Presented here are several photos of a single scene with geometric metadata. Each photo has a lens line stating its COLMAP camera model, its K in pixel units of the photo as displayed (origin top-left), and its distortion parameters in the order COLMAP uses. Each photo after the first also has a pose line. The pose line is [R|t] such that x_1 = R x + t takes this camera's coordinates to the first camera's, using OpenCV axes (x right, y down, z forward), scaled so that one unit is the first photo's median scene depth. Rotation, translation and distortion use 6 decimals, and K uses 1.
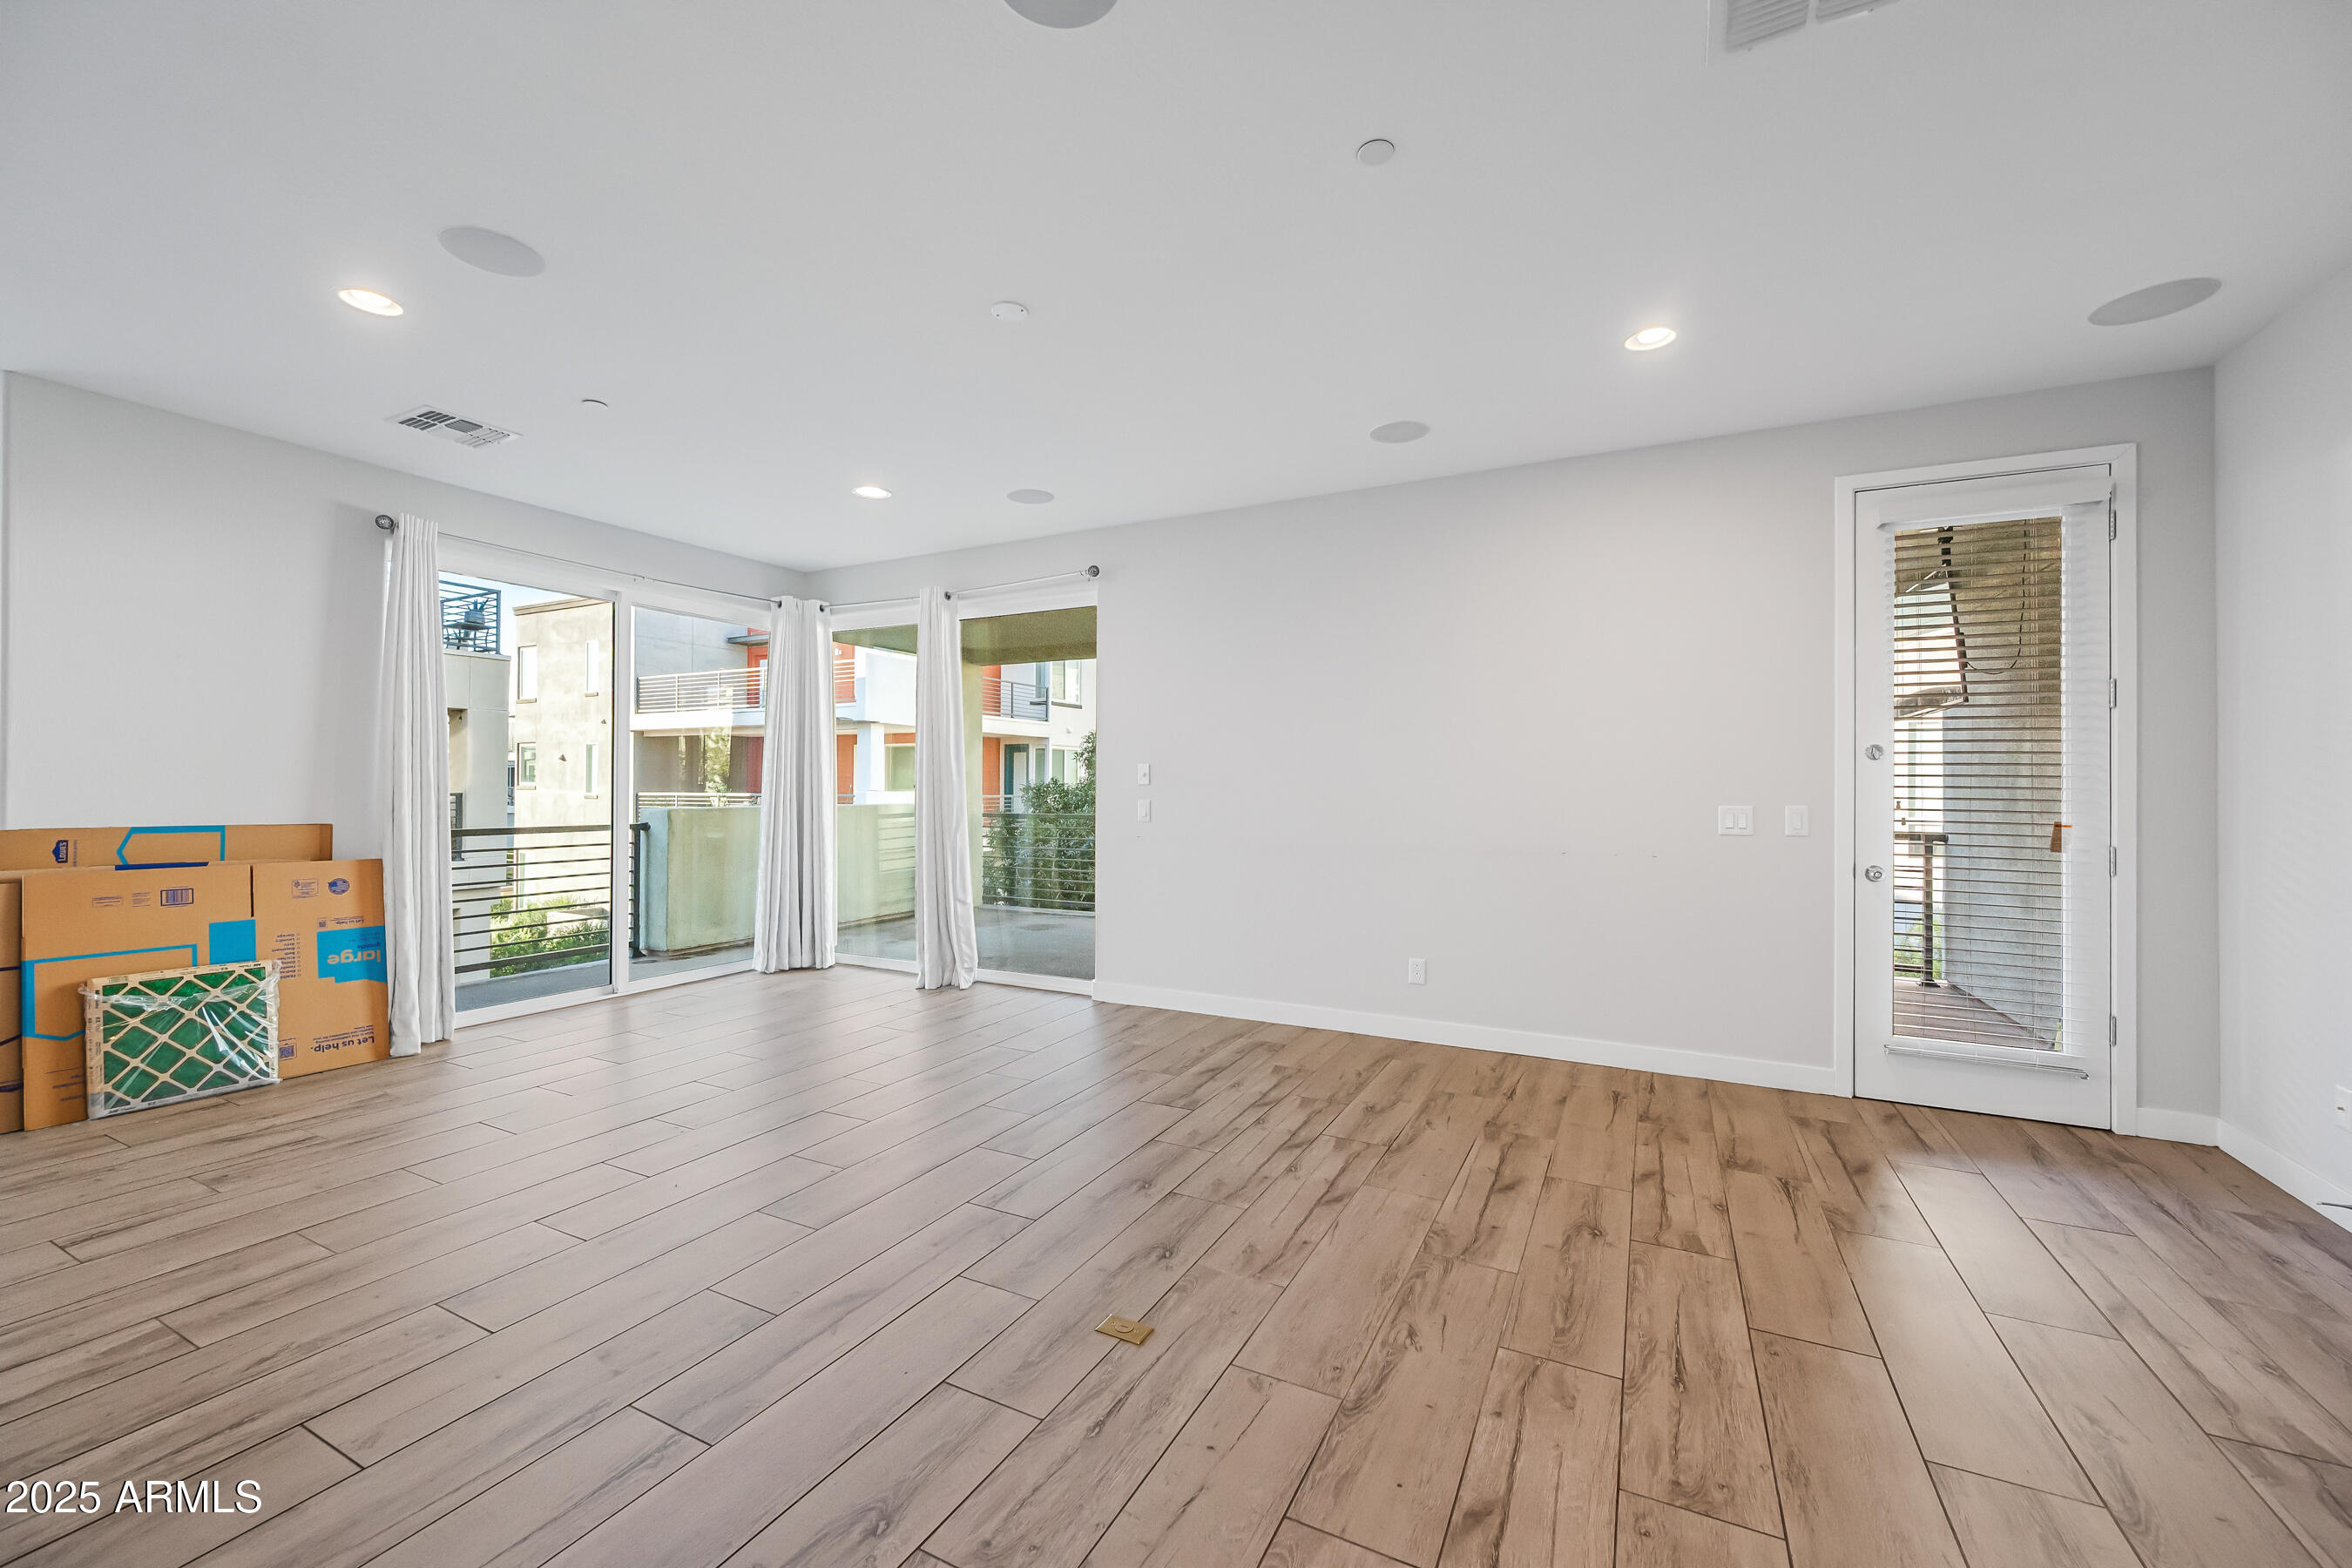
lens RADIAL K [[923.5, 0, 1176.0], [0, 923.5, 784.0], [0, 0, 1]] dist [0.000221, 0.000254]
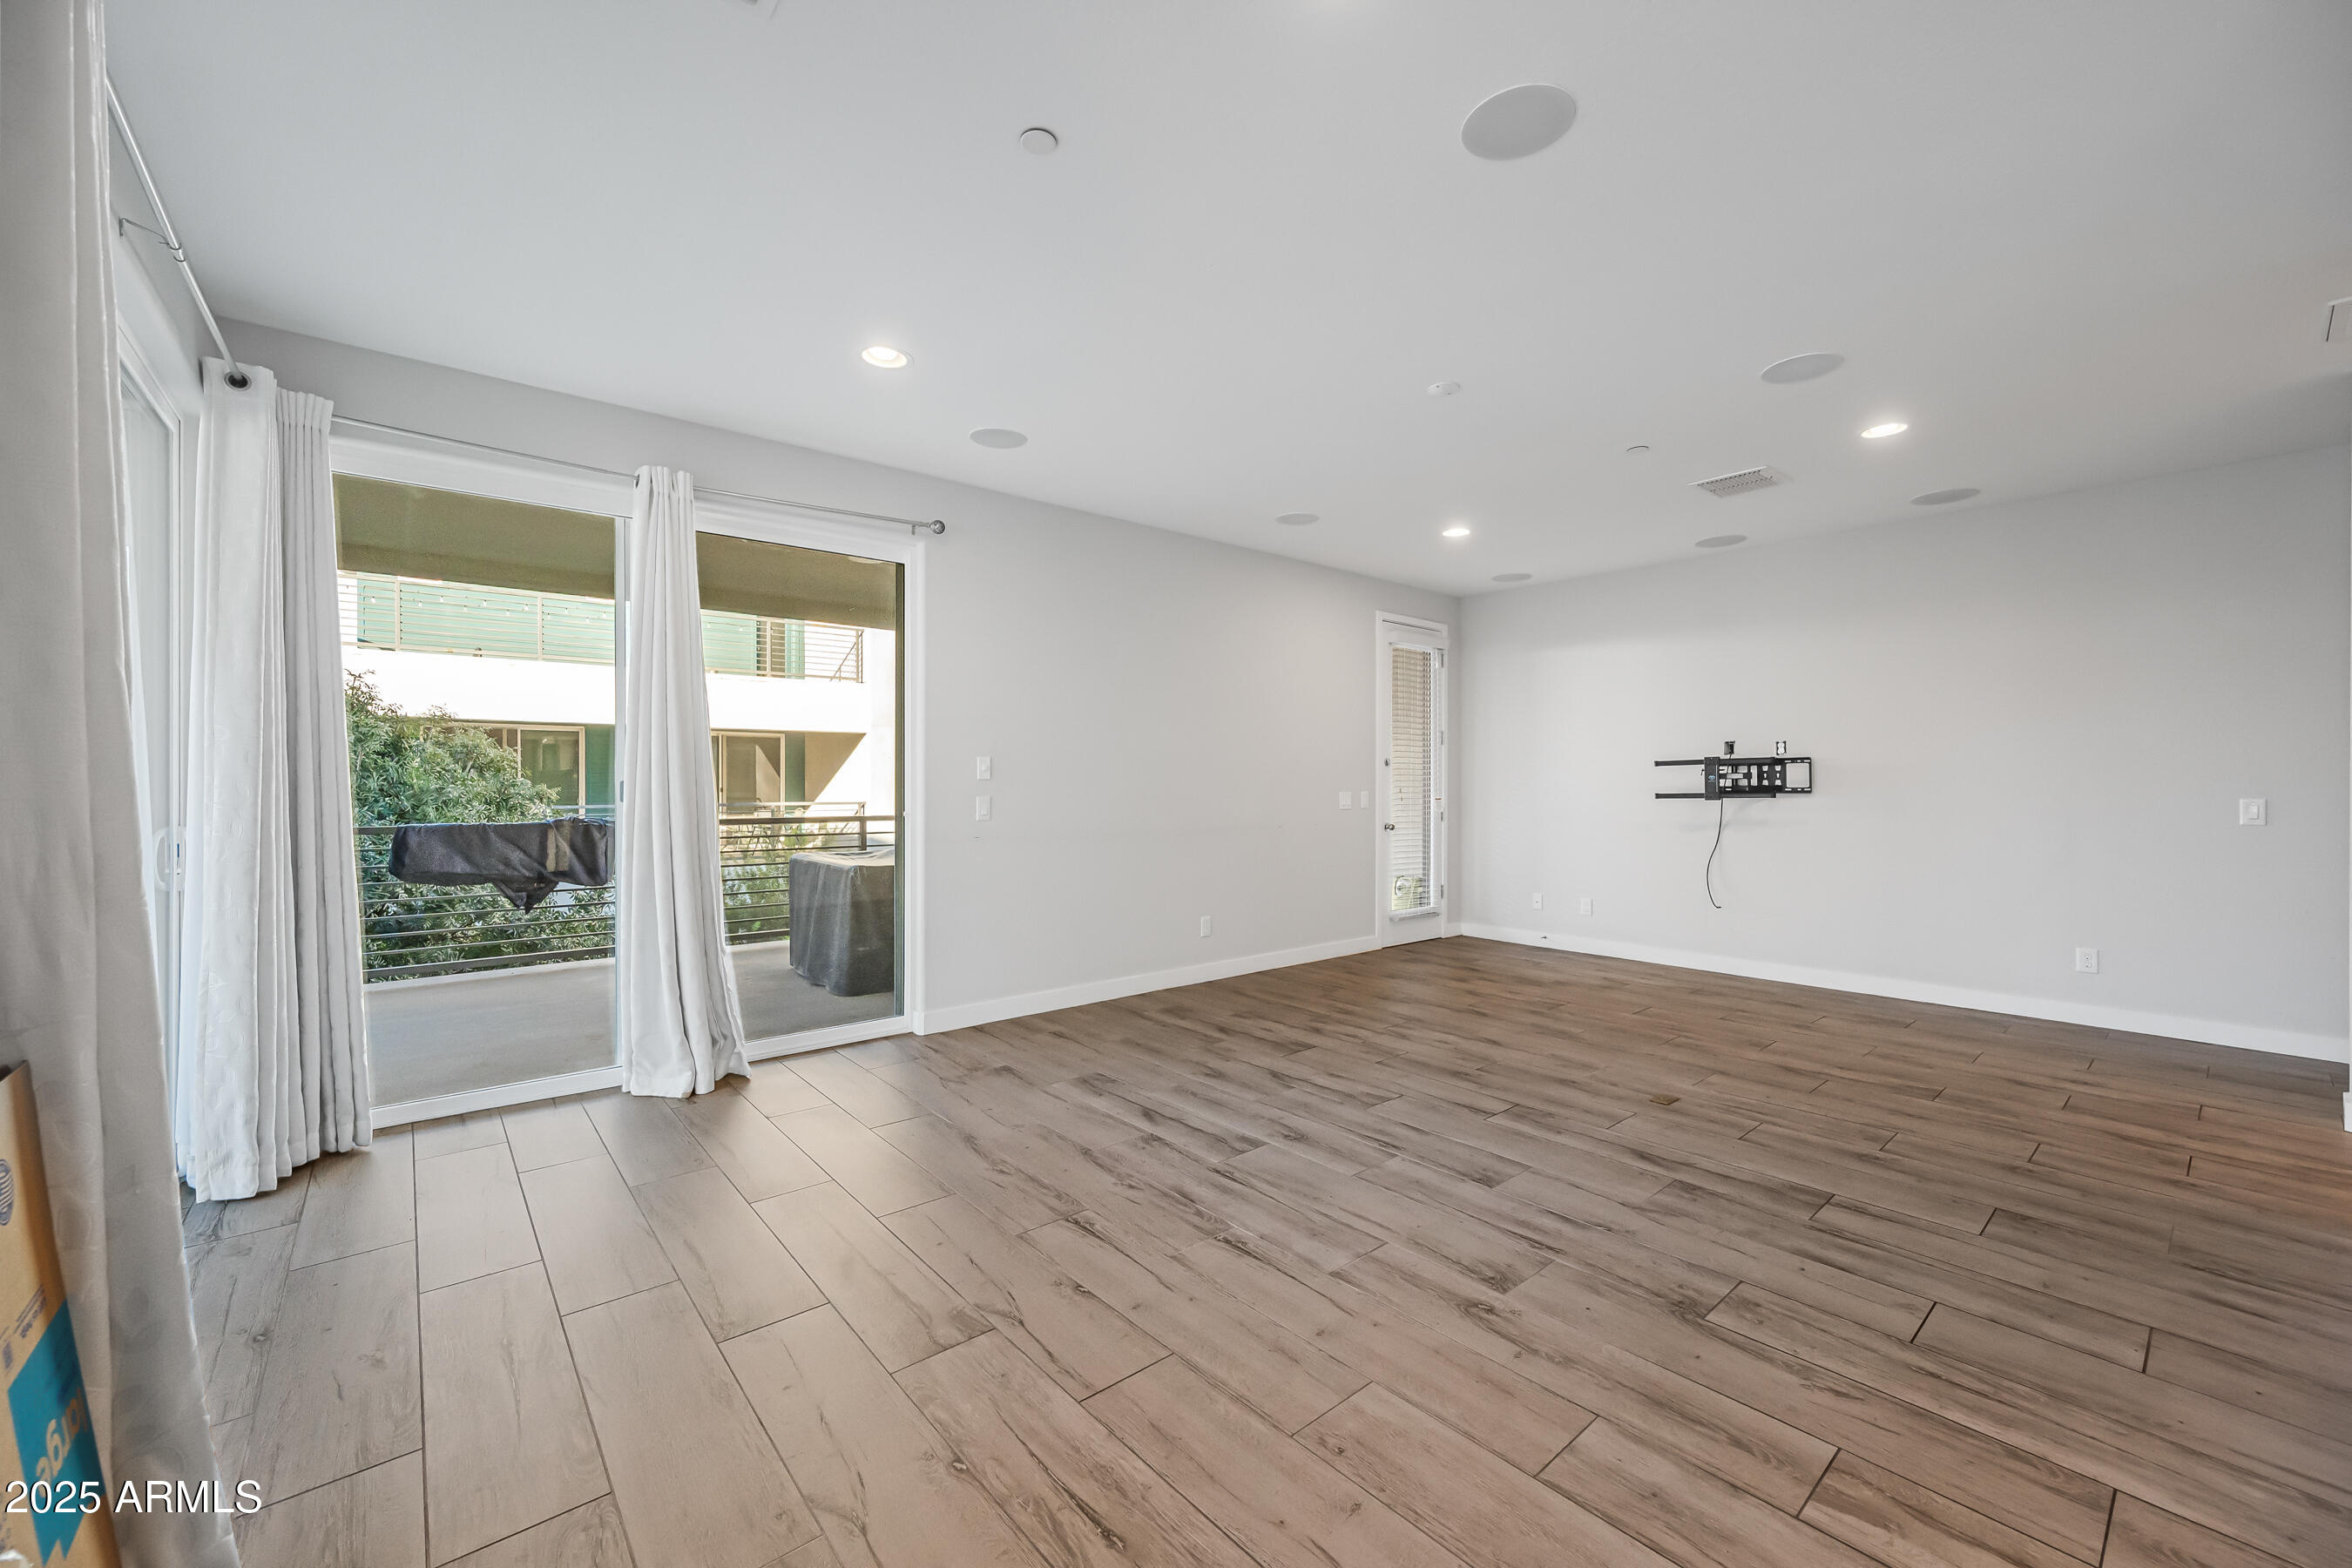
lens RADIAL K [[918.3, 0, 1176.0], [0, 918.3, 784.0], [0, 0, 1]] dist [-0.001988, -0.000183]
pose [[0.384534, -0.004526, 0.923100, -1.242787], [-0.002624, 0.999979, 0.005996, -0.001007], [-0.923107, -0.004728, 0.384514, 0.747572]]
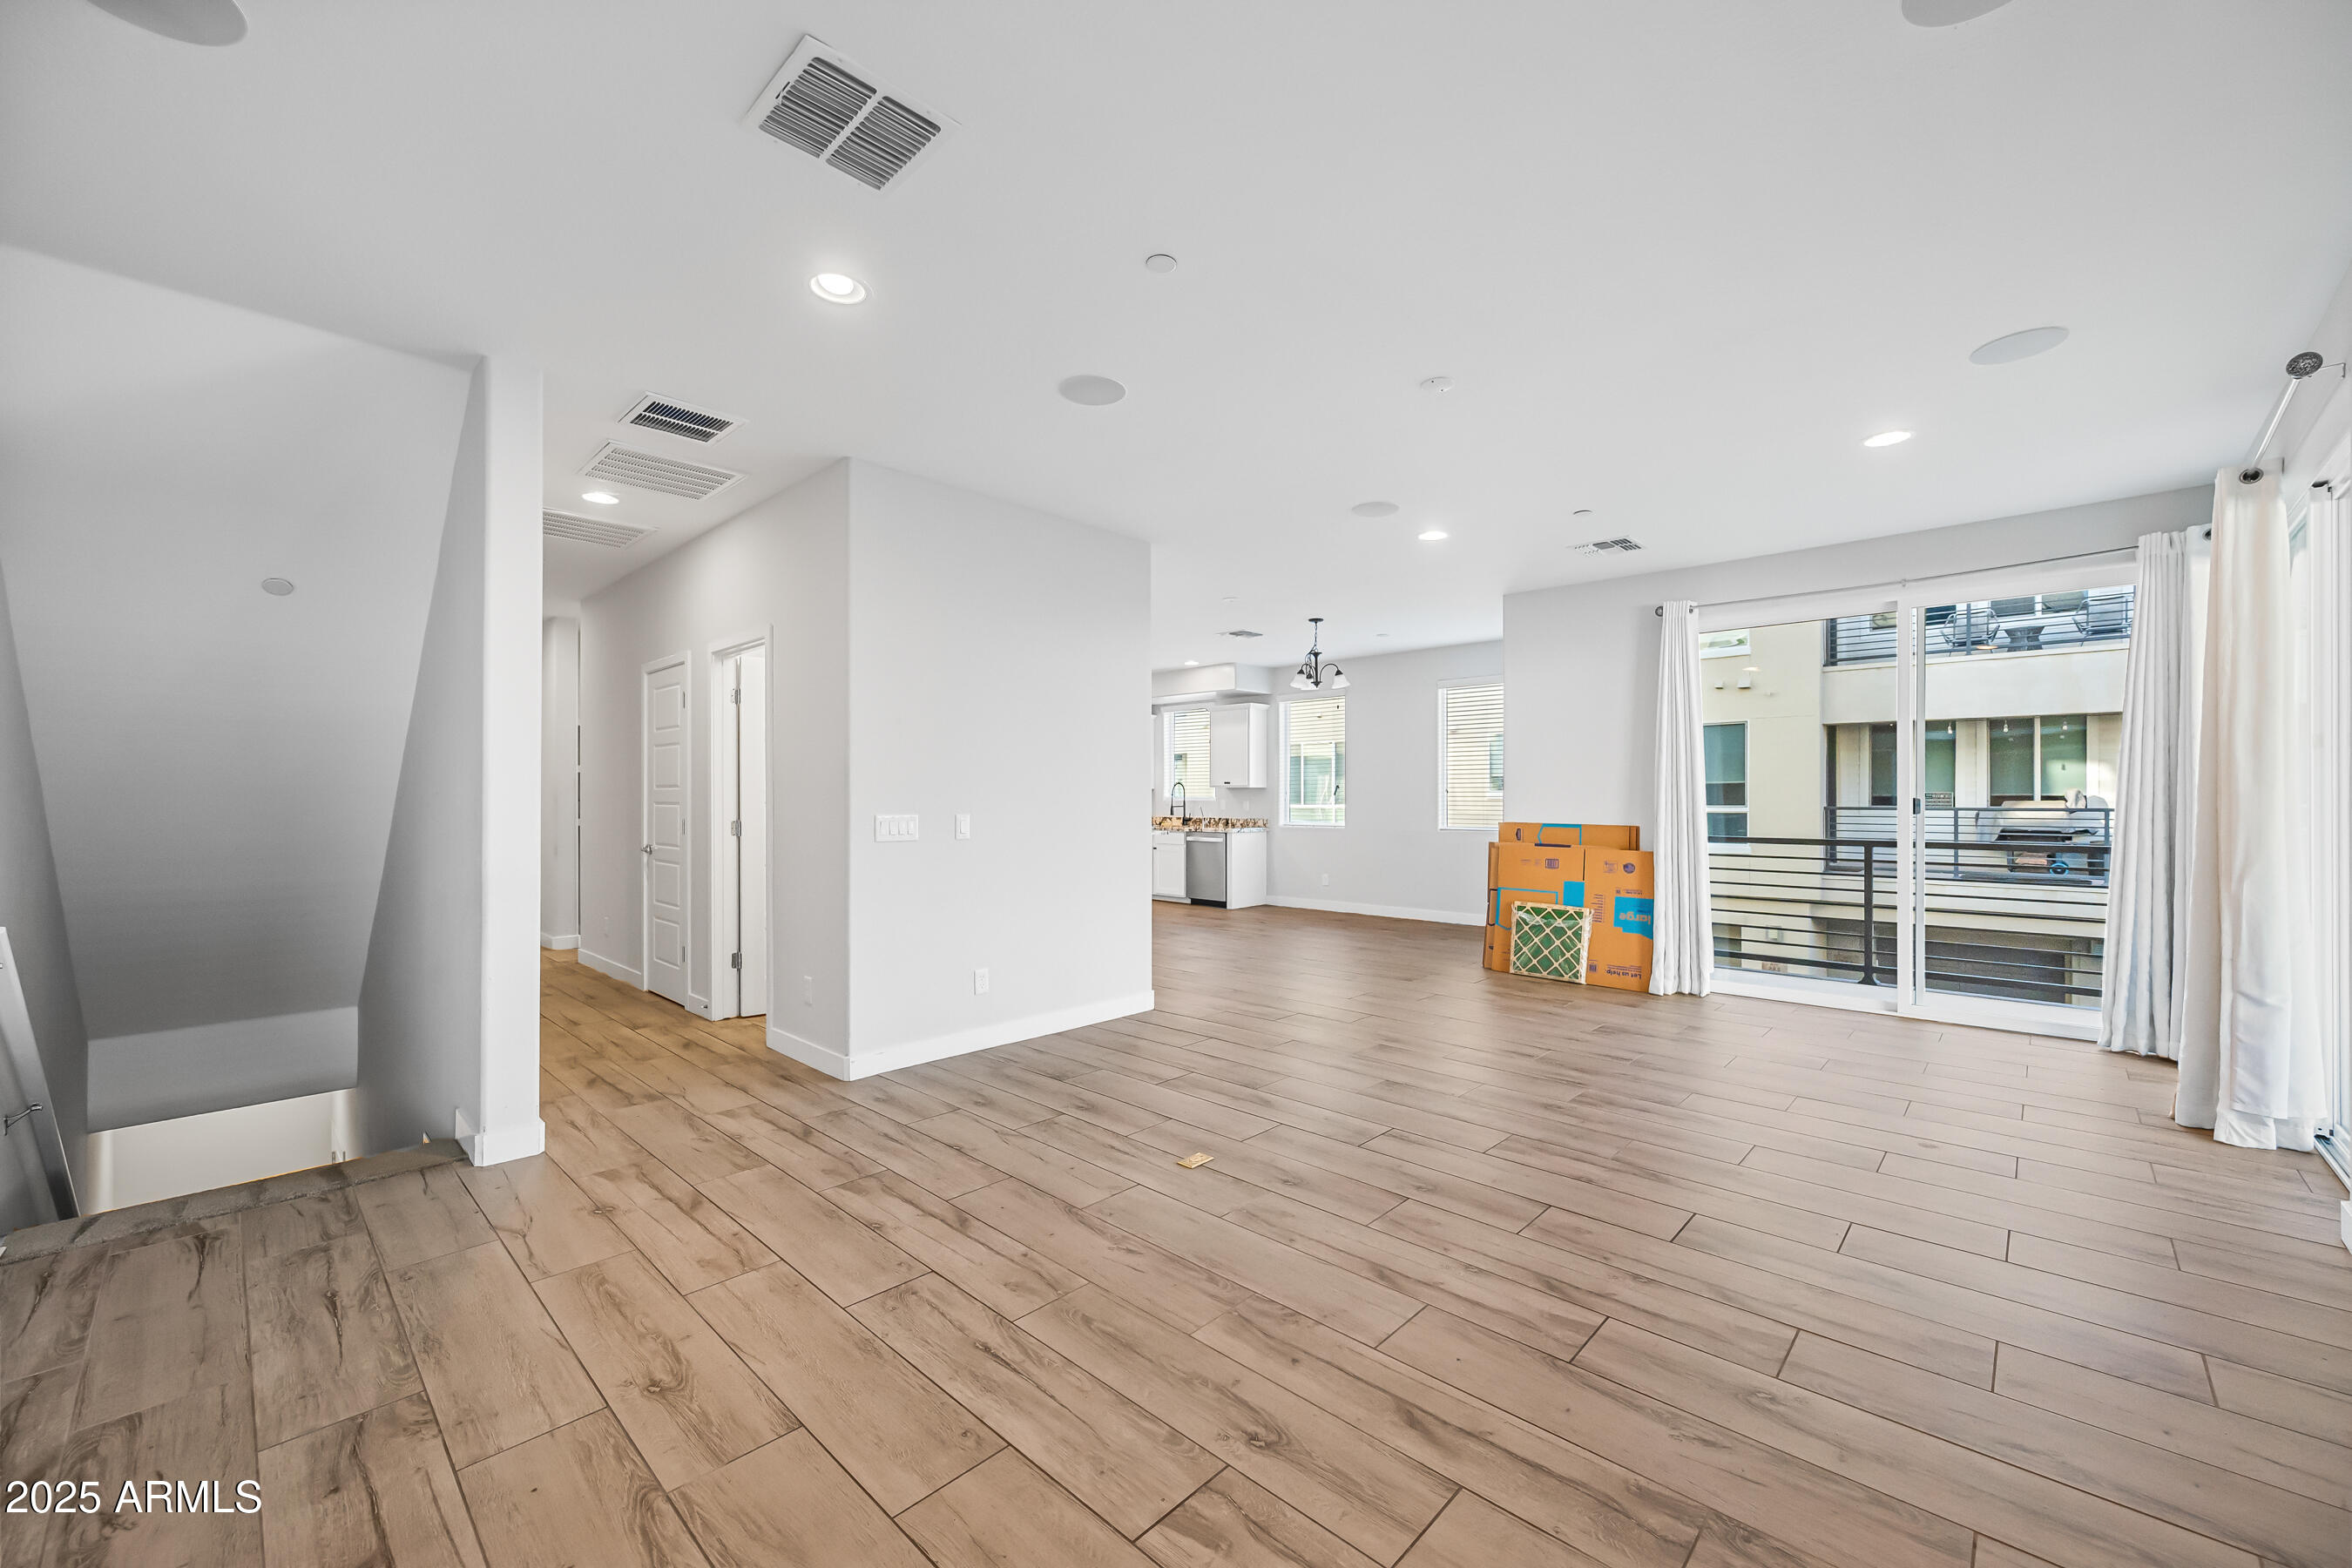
lens RADIAL K [[923.5, 0, 1176.0], [0, 923.5, 784.0], [0, 0, 1]] dist [0.000221, 0.000254]
pose [[-0.283057, -0.019598, -0.958903, 0.884854], [0.001476, 0.999781, -0.020869, 0.006786], [0.959102, -0.007323, -0.282967, 0.882154]]
